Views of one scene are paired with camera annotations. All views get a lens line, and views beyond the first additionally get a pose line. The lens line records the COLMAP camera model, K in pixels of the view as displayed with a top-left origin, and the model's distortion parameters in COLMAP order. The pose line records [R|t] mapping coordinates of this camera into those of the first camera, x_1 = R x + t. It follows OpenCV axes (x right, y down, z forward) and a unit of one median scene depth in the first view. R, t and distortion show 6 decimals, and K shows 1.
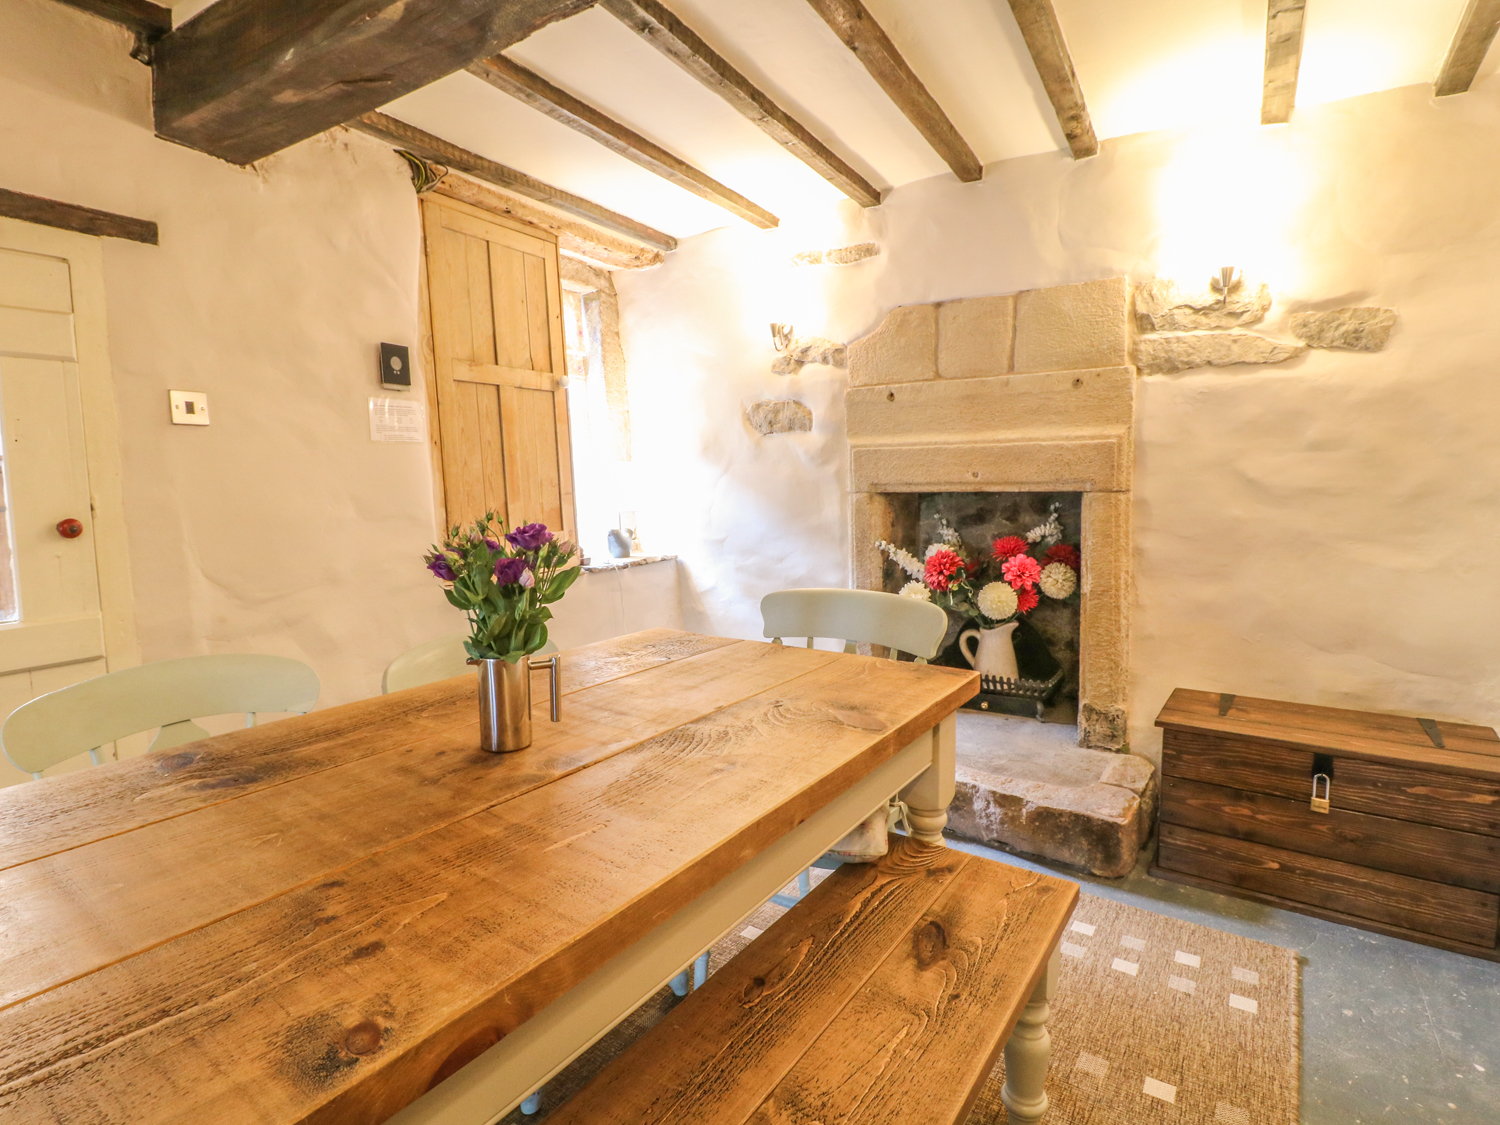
lens RADIAL K [[786.2, 0, 742.4], [0, 786.2, 557.0], [0, 0, 1]] dist [-0.001129, -0.016883]
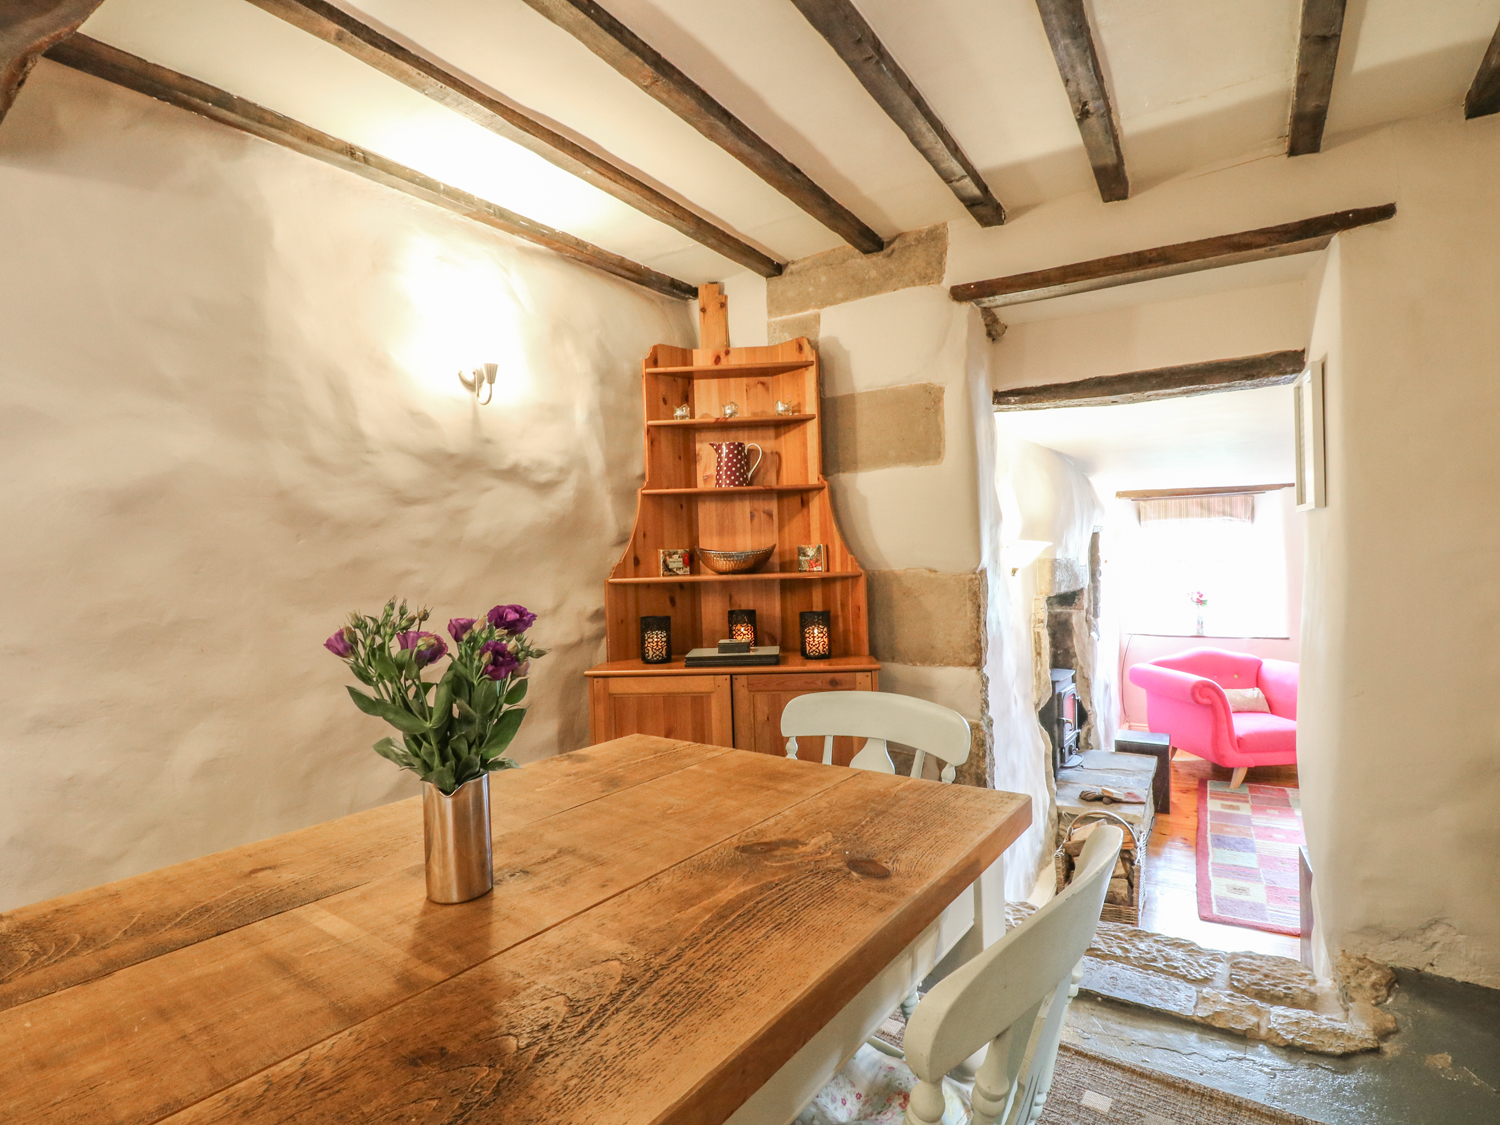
lens RADIAL K [[786.2, 0, 742.4], [0, 786.2, 557.0], [0, 0, 1]] dist [-0.001129, -0.016883]
pose [[-0.998718, 0.037706, 0.033769, -0.599396], [0.041337, 0.992596, 0.114209, -0.171385], [-0.029213, 0.115458, -0.992883, 1.737629]]
